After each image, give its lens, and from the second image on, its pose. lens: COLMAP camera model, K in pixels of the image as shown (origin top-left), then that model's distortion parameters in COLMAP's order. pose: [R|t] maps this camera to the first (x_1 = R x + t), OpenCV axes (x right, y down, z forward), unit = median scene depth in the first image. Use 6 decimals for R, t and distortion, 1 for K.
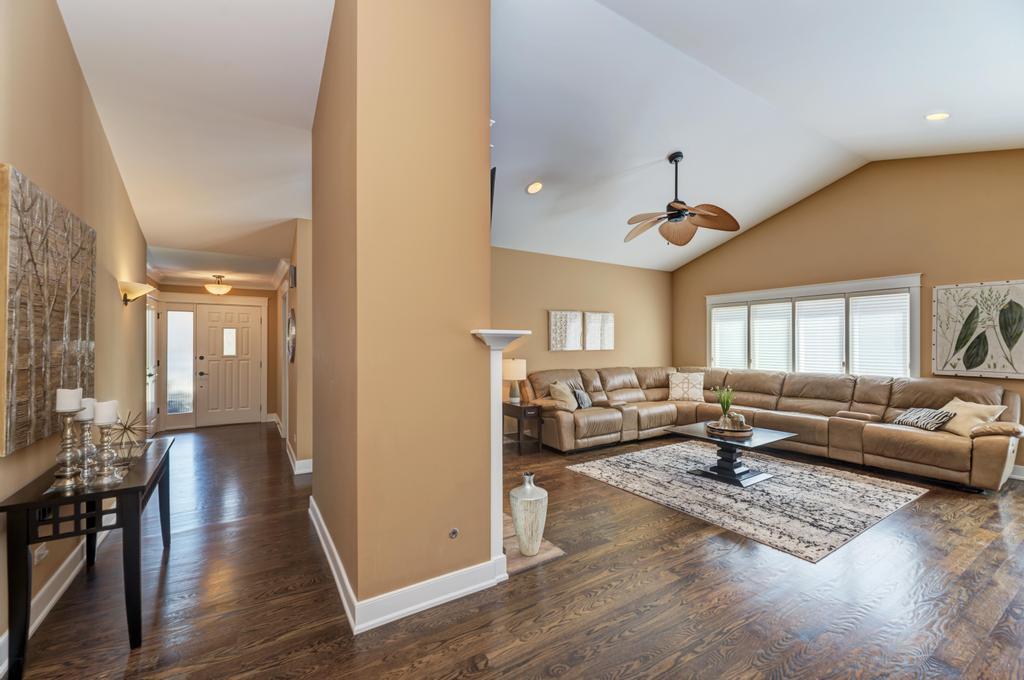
lens RADIAL K [[417.0, 0, 511.8], [0, 417.0, 344.6], [0, 0, 1]] dist [0.002417, -0.002129]
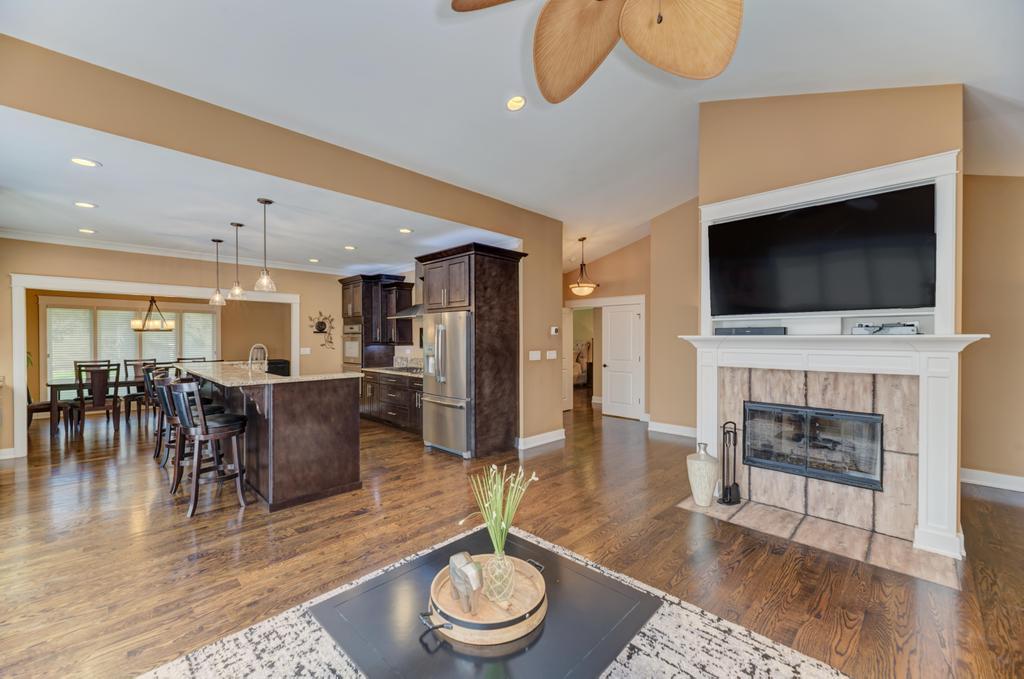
lens RADIAL K [[410.4, 0, 513.6], [0, 410.4, 342.3], [0, 0, 1]] dist [0.003484, -0.000554]
pose [[-0.973147, 0.002553, -0.230169, 0.524107], [0.000716, 0.999967, 0.008064, -0.010796], [0.230182, 0.007683, -0.973117, 1.213959]]
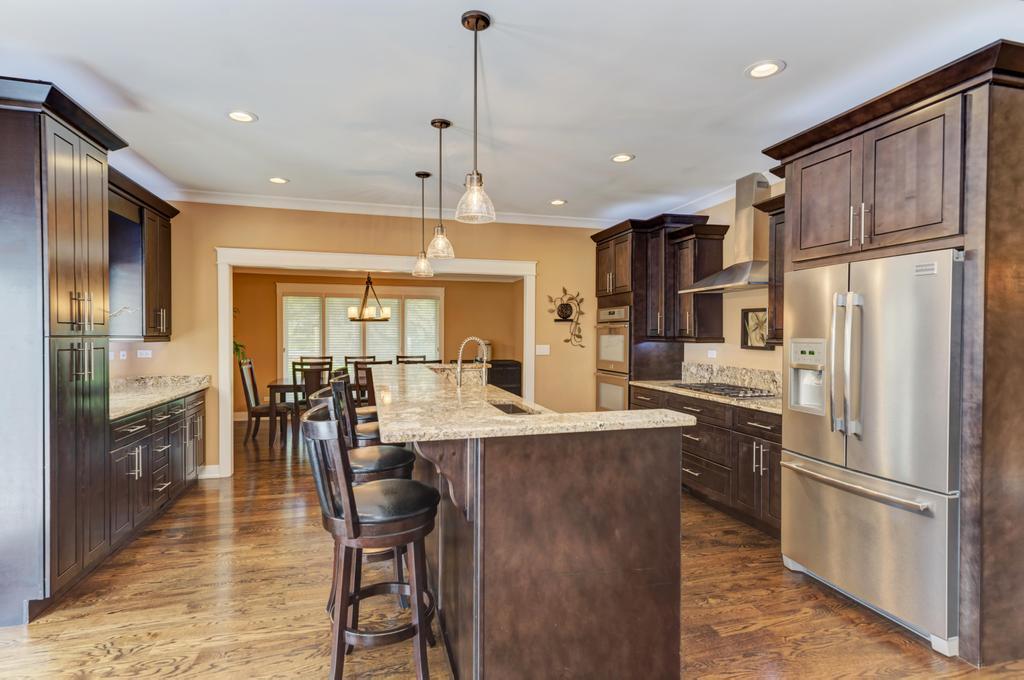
lens RADIAL K [[519.1, 0, 516.3], [0, 519.1, 341.1], [0, 0, 1]] dist [0.006419, -0.001469]
pose [[-0.961616, -0.006080, 0.274333, 0.647877], [-0.002551, 0.999909, 0.013217, -0.003400], [-0.274388, 0.012010, -0.961544, 0.758579]]
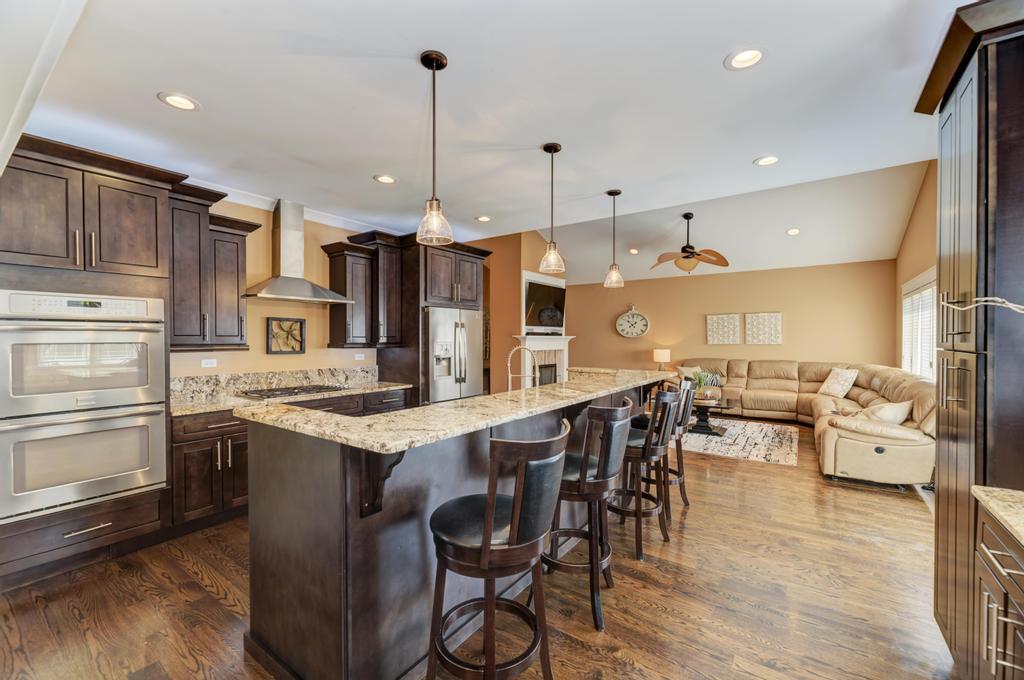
lens RADIAL K [[417.0, 0, 511.3], [0, 417.0, 343.6], [0, 0, 1]] dist [0.002417, -0.002129]
pose [[0.379054, 0.014222, -0.925265, 1.457327], [-0.000596, 0.999885, 0.015125, -0.011101], [0.925374, -0.005181, 0.379019, -0.150661]]
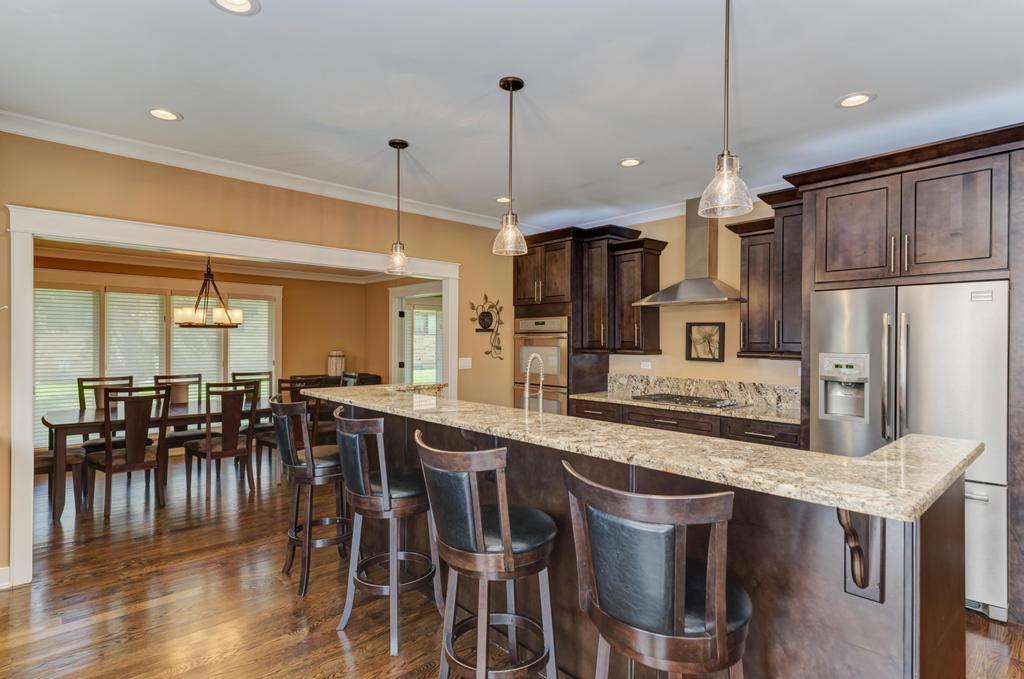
lens RADIAL K [[519.1, 0, 517.2], [0, 519.1, 341.5], [0, 0, 1]] dist [0.006419, -0.001469]
pose [[-0.982008, -0.003890, -0.188799, 1.027126], [-0.004016, 0.999992, 0.000285, -0.013011], [0.188796, 0.001038, -0.982016, 0.653172]]
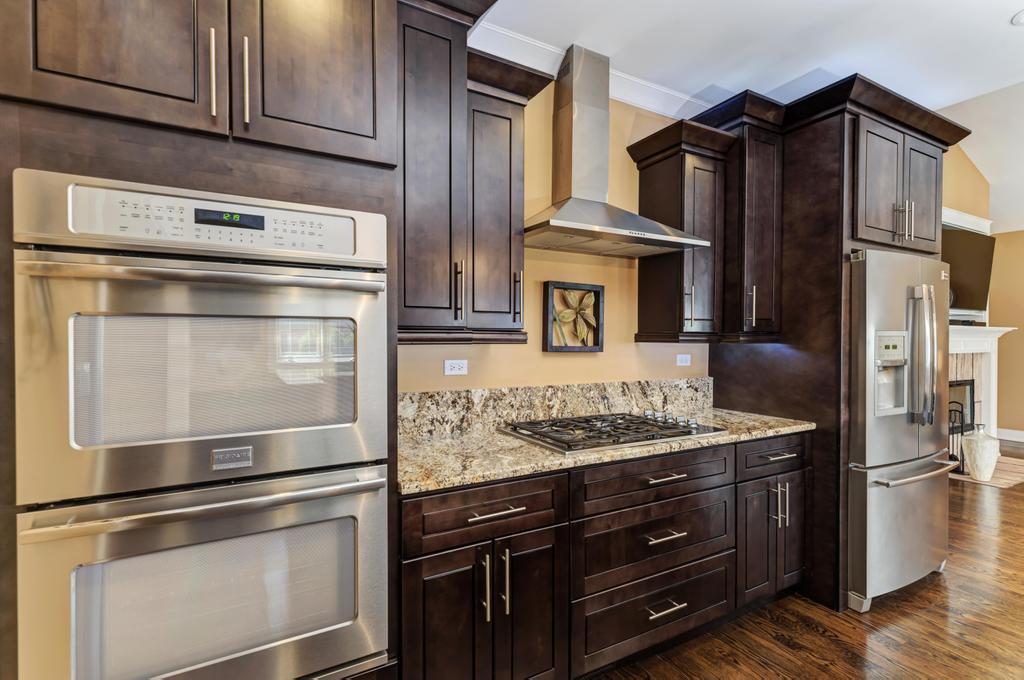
lens RADIAL K [[468.3, 0, 507.9], [0, 468.3, 343.6], [0, 0, 1]] dist [0.002712, -0.000225]
pose [[-0.062750, 0.013467, -0.997938, 0.996240], [-0.000120, 0.999909, 0.013501, 0.007562], [0.998029, 0.000967, -0.062743, -0.292931]]
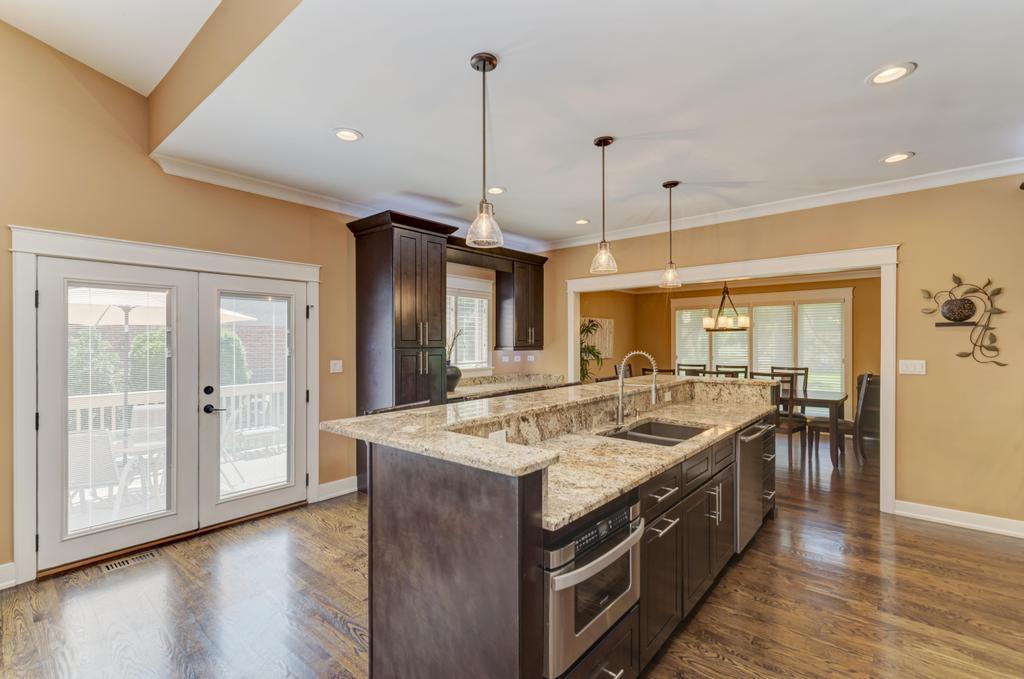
lens RADIAL K [[458.4, 0, 510.6], [0, 458.4, 341.0], [0, 0, 1]] dist [0.014312, -0.000258]
pose [[-0.297133, 0.001624, 0.954835, 0.379684], [0.003980, 0.999992, -0.000462, -0.012587], [-0.954828, 0.003663, -0.297137, 0.429759]]
